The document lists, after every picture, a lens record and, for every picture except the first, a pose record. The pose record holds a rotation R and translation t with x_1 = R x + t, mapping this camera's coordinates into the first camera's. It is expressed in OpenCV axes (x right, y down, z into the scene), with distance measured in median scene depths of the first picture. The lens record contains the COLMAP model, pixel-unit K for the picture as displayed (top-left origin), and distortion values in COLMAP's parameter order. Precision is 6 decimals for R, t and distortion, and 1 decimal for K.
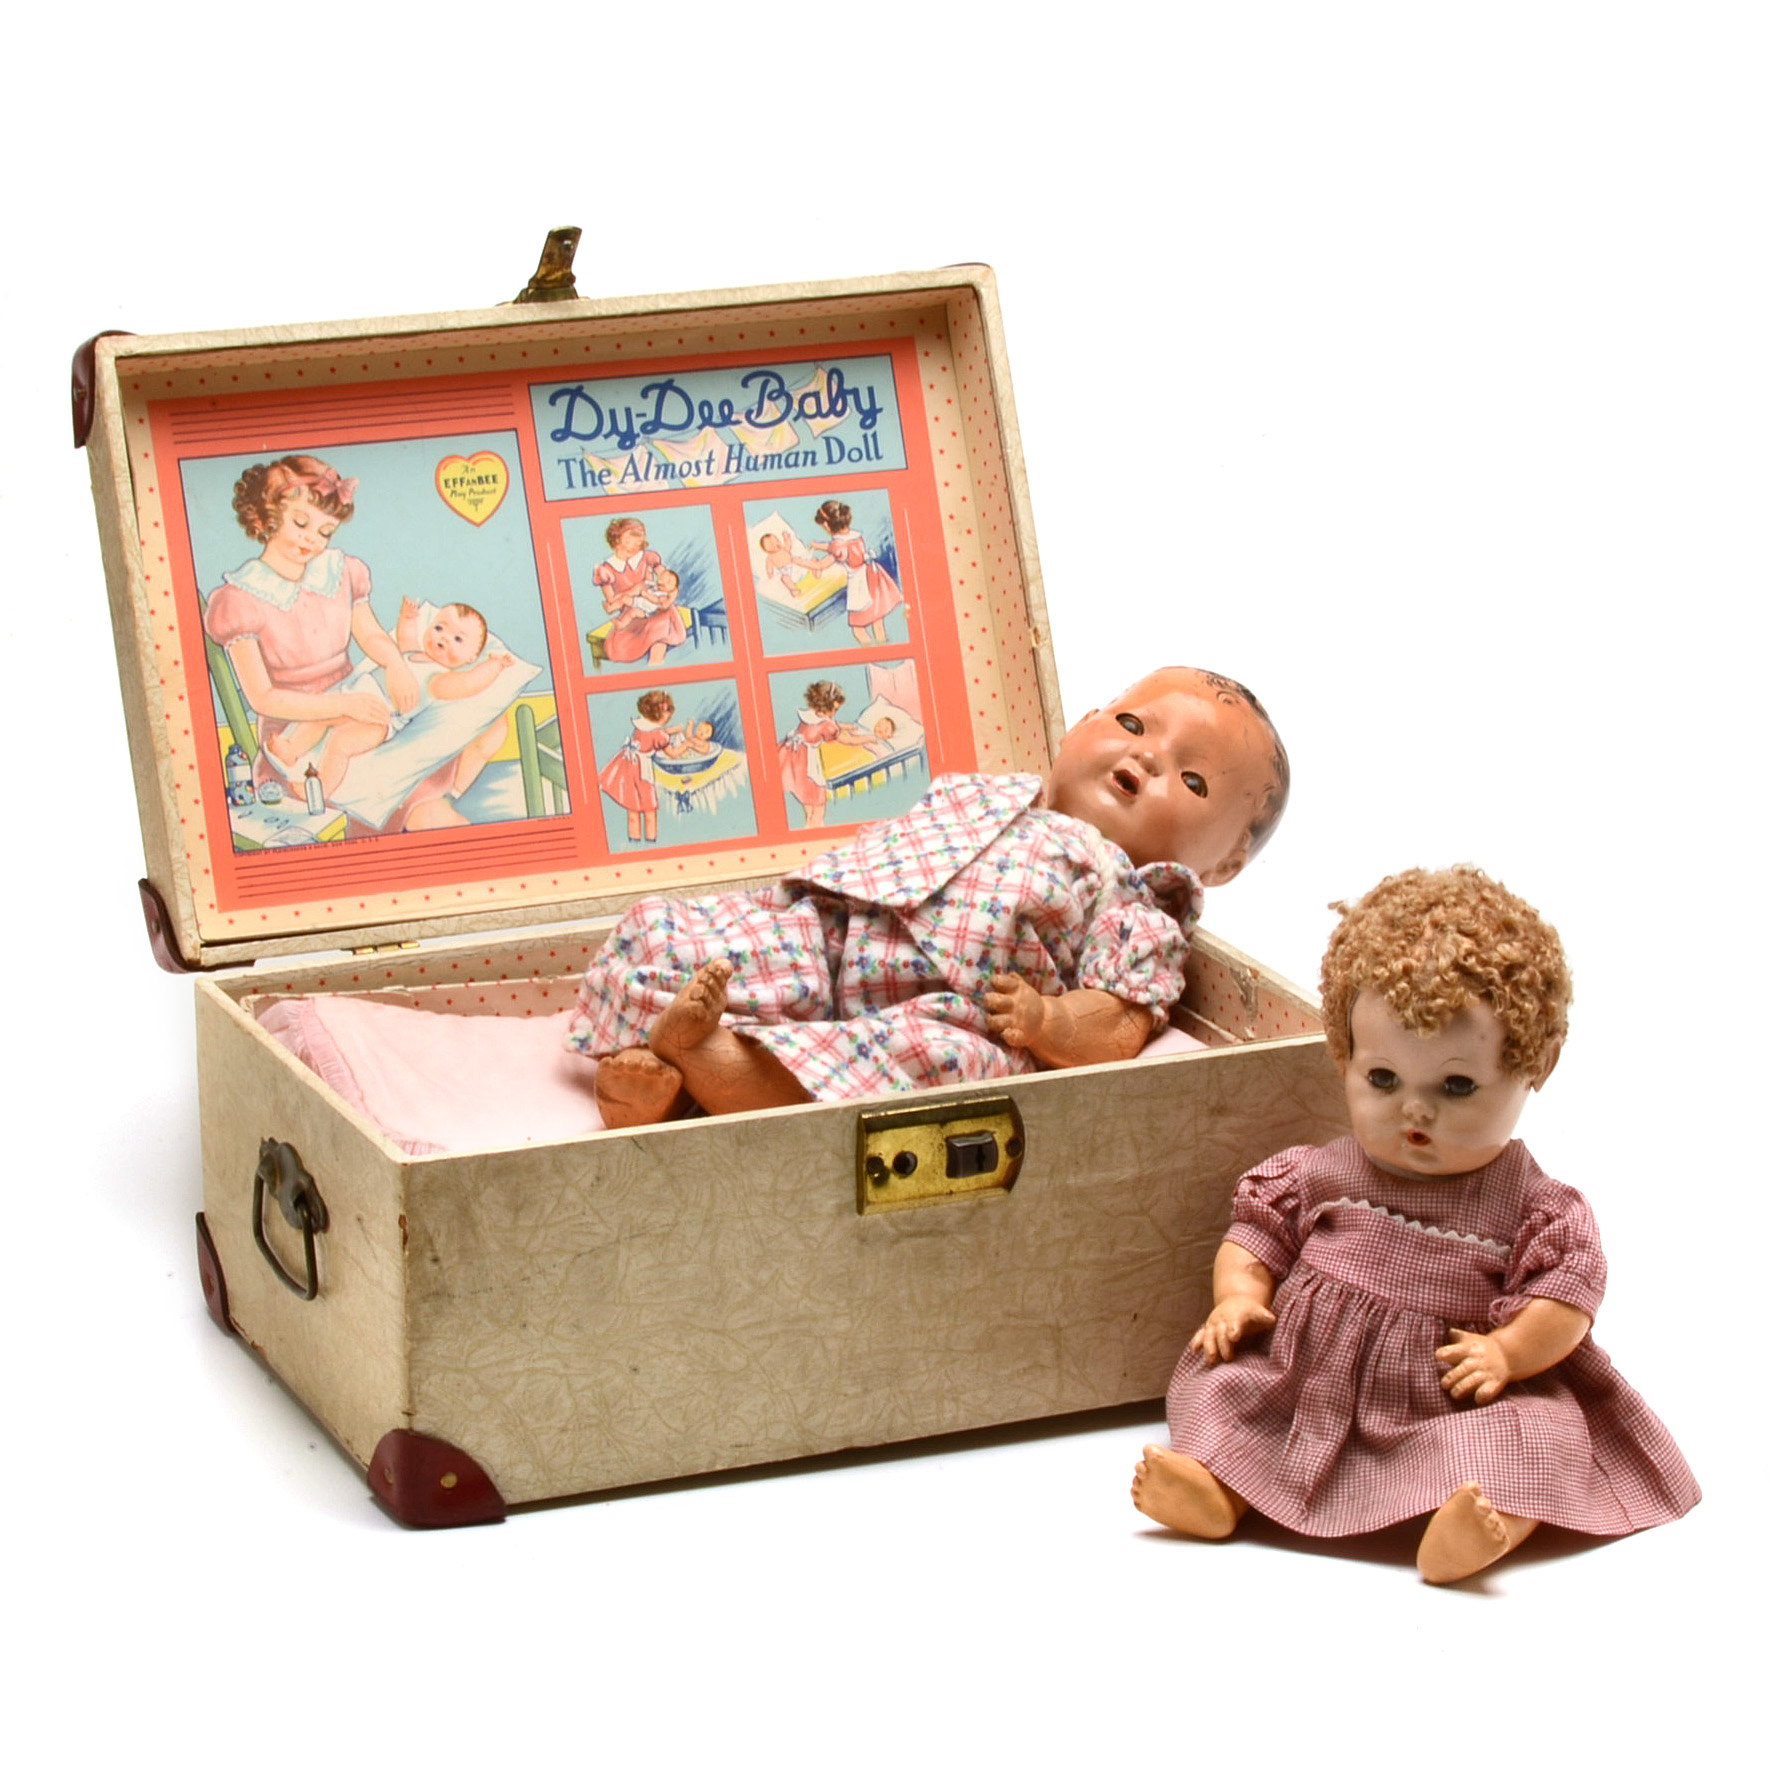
lens RADIAL K [[5734.7, 0, 885.0], [0, 5734.7, 885.0], [0, 0, 1]] dist [-0.075727, 0.477392]
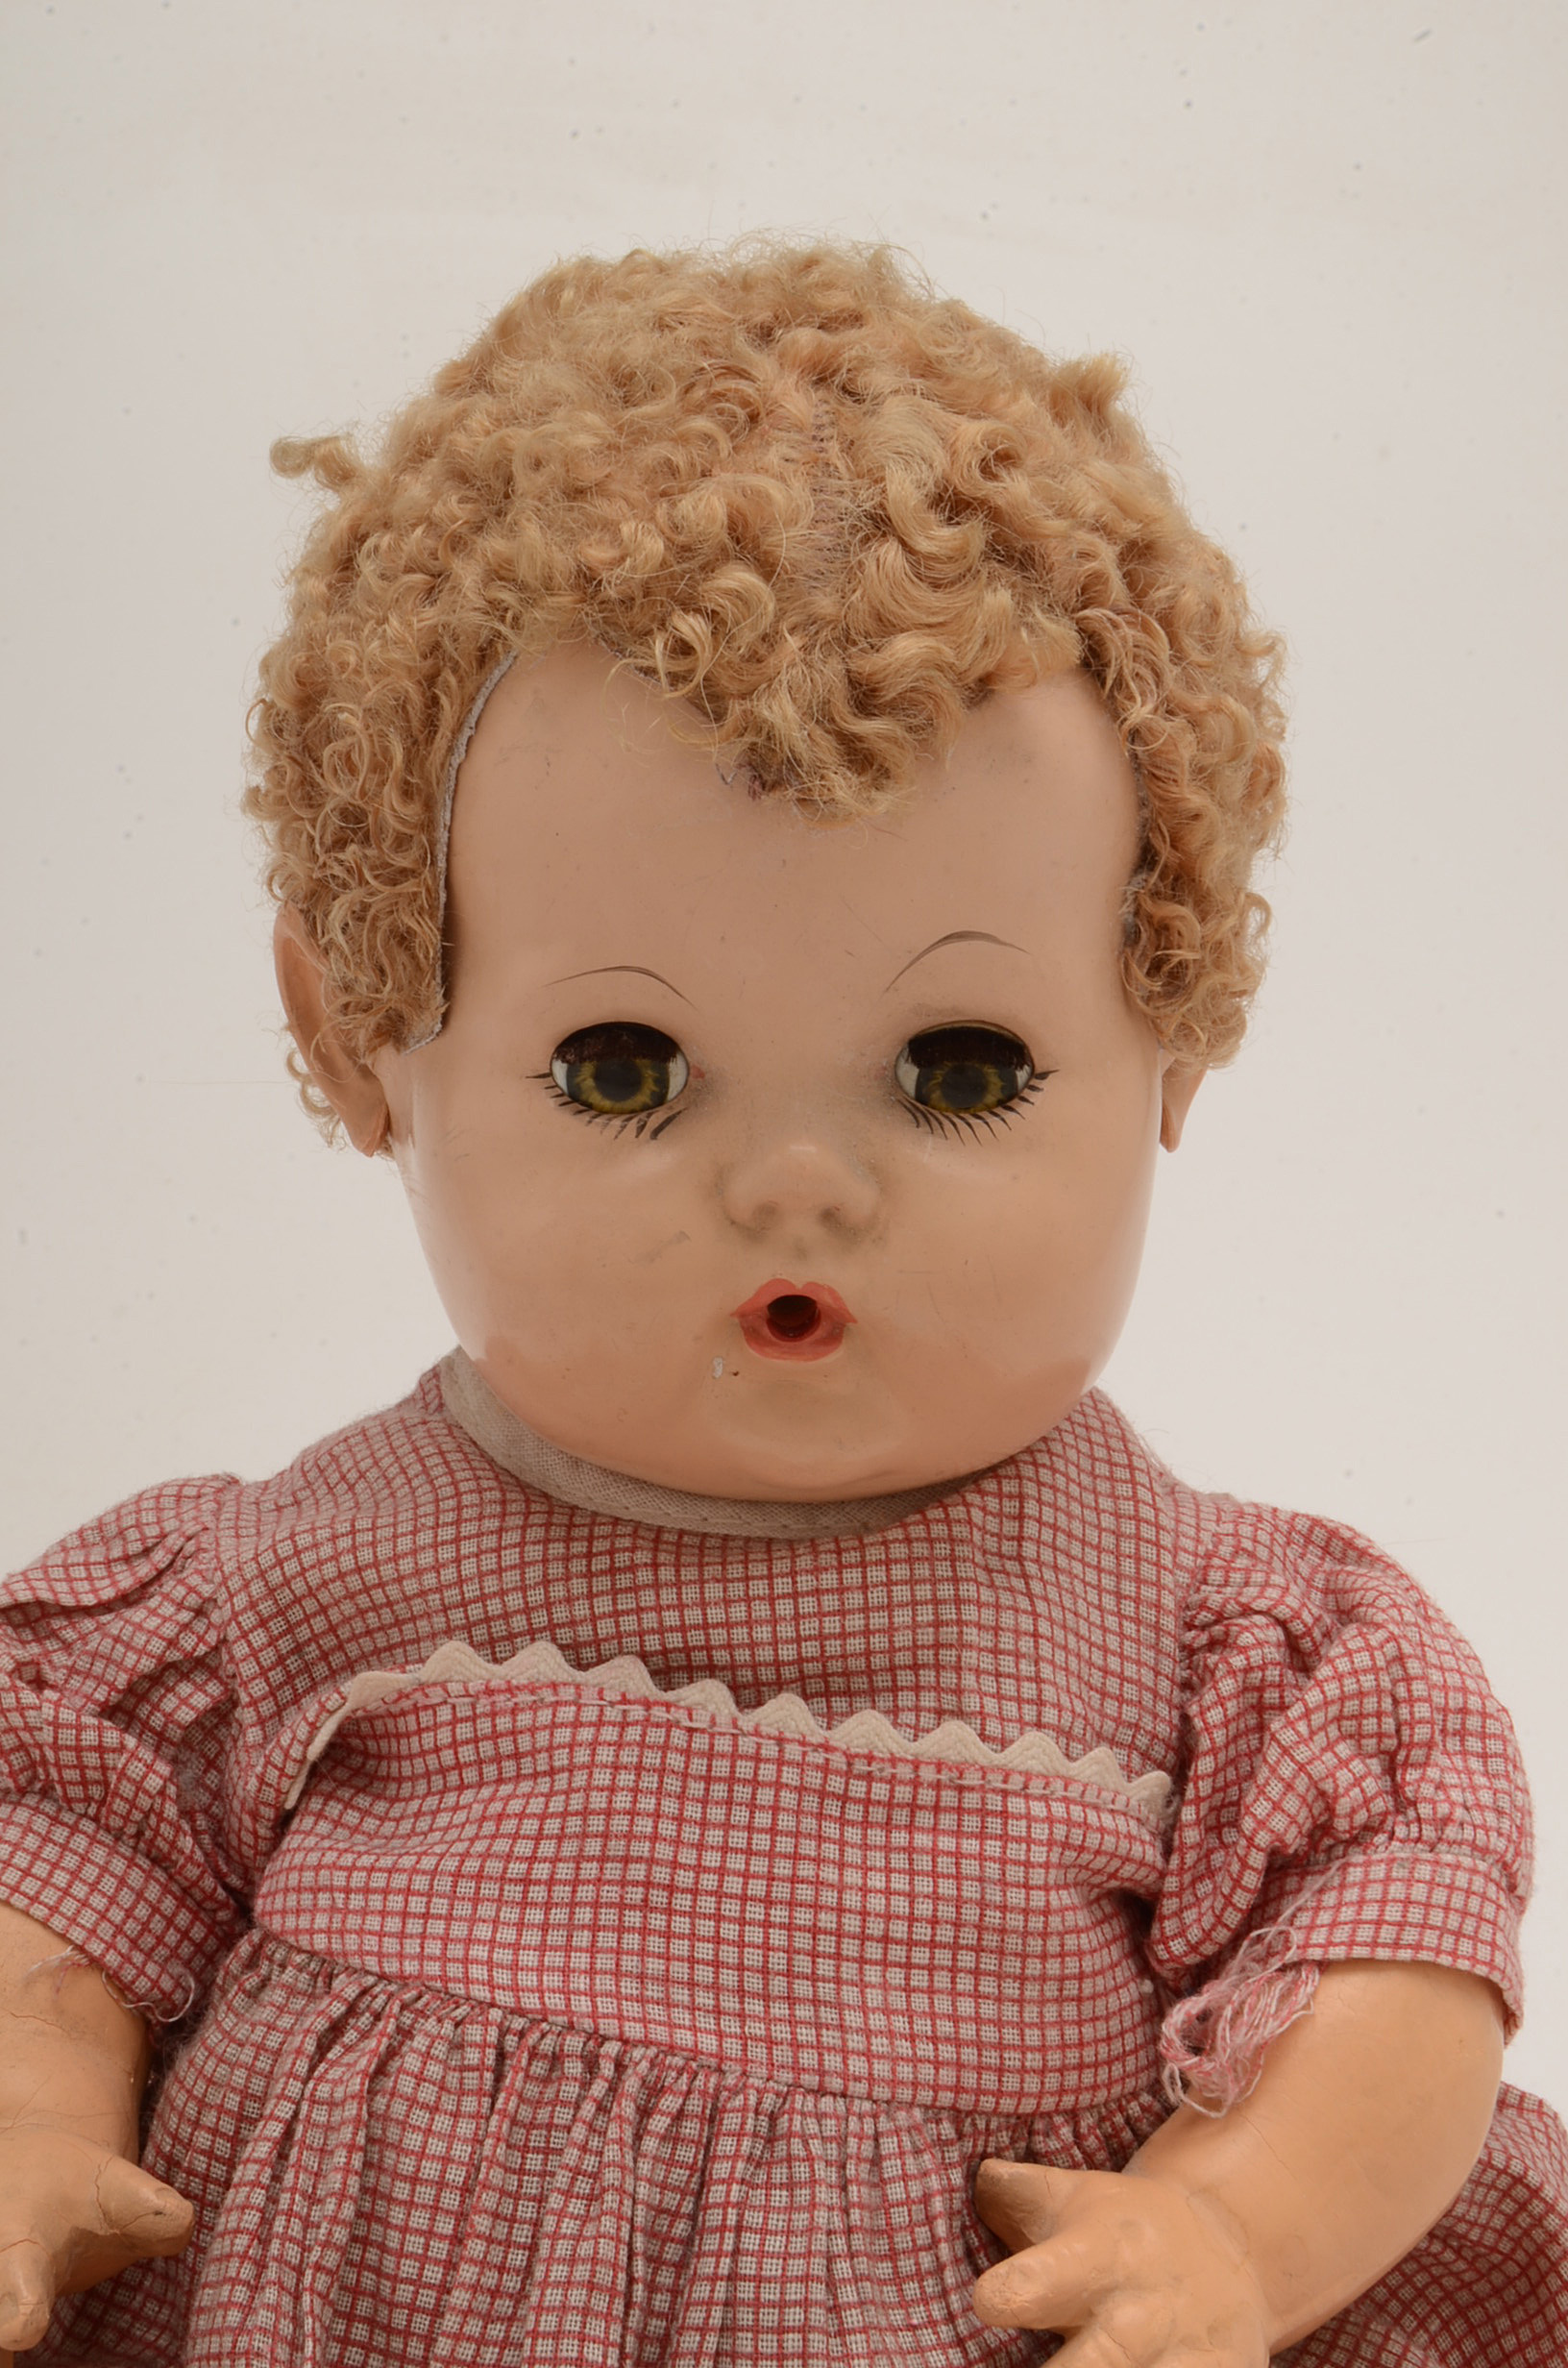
lens RADIAL K [[3686.8, 0, 784.0], [0, 3686.8, 1184.0], [0, 0, 1]] dist [-0.052409, -0.017366]
pose [[0.938555, -0.046192, 0.342026, 0.043637], [0.088300, 0.990158, -0.108579, 0.054568], [-0.333644, 0.132109, 0.933396, 0.868864]]
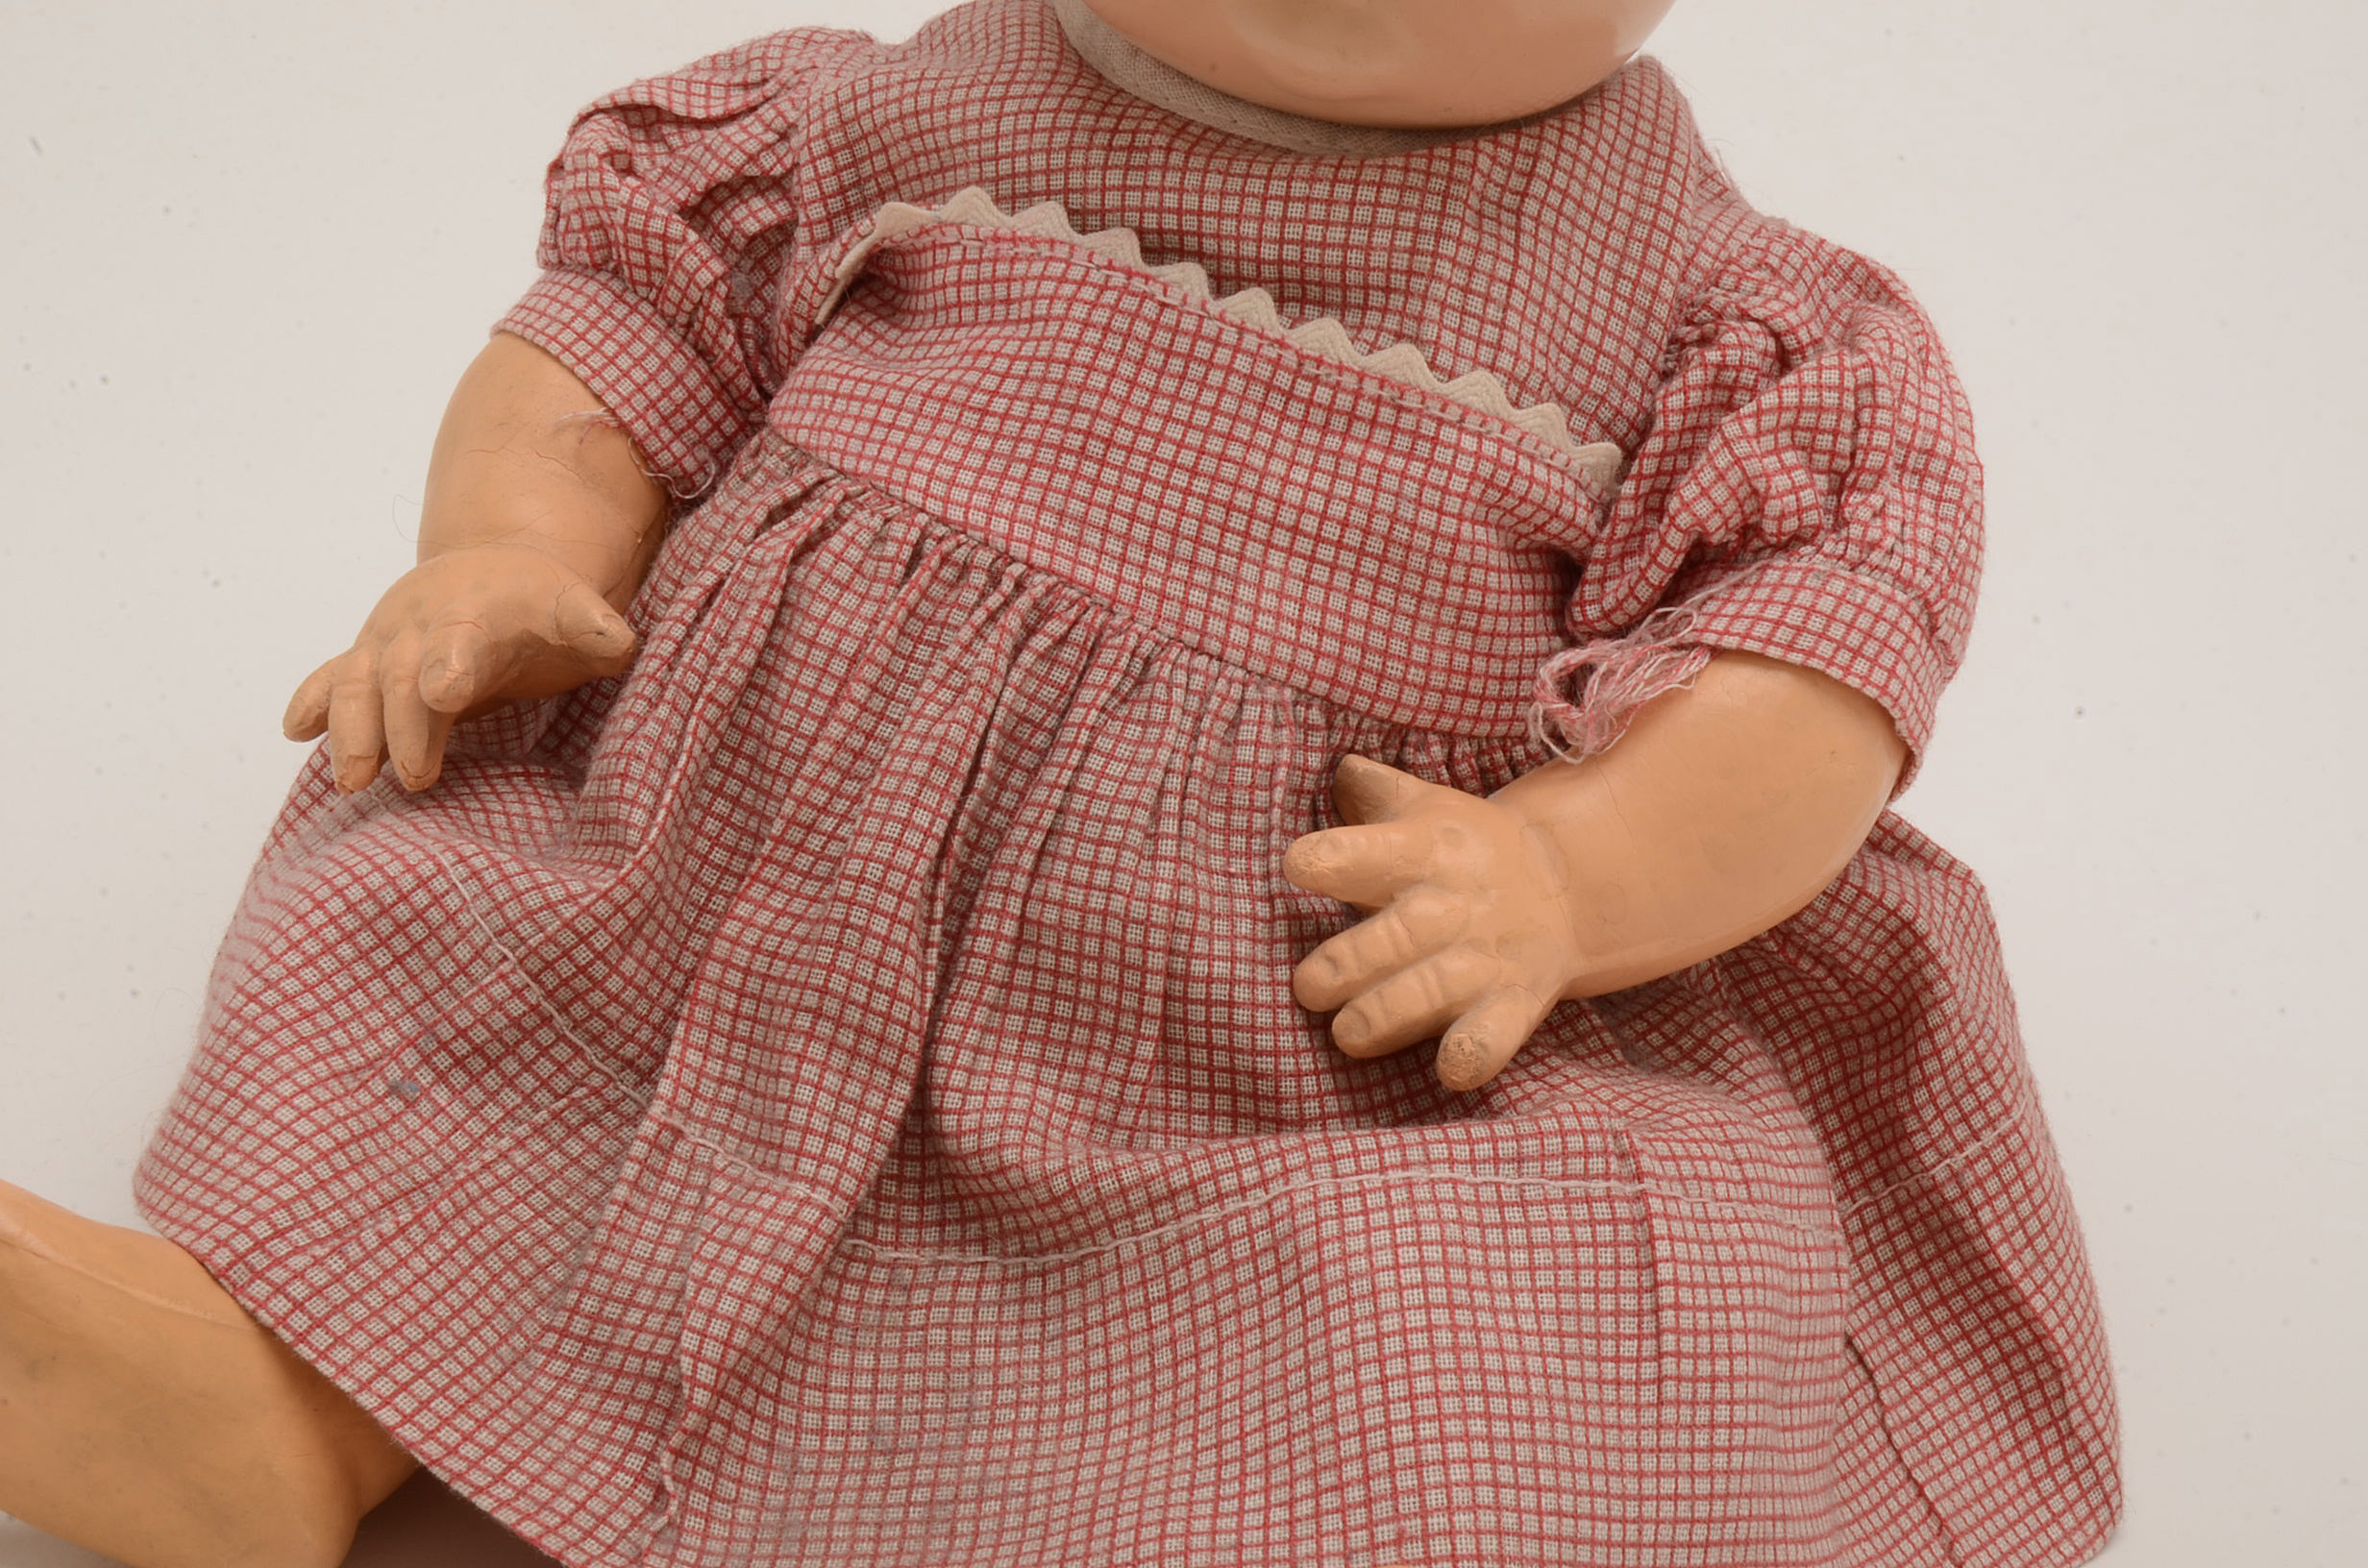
lens RADIAL K [[3686.8, 0, 1192.4], [0, 3686.8, 817.1], [0, 0, 1]] dist [-0.052409, -0.017366]
pose [[0.983575, 0.100262, 0.150092, 0.069808], [-0.113617, 0.990035, 0.083197, 0.068334], [-0.140254, -0.098883, 0.985165, 0.854908]]
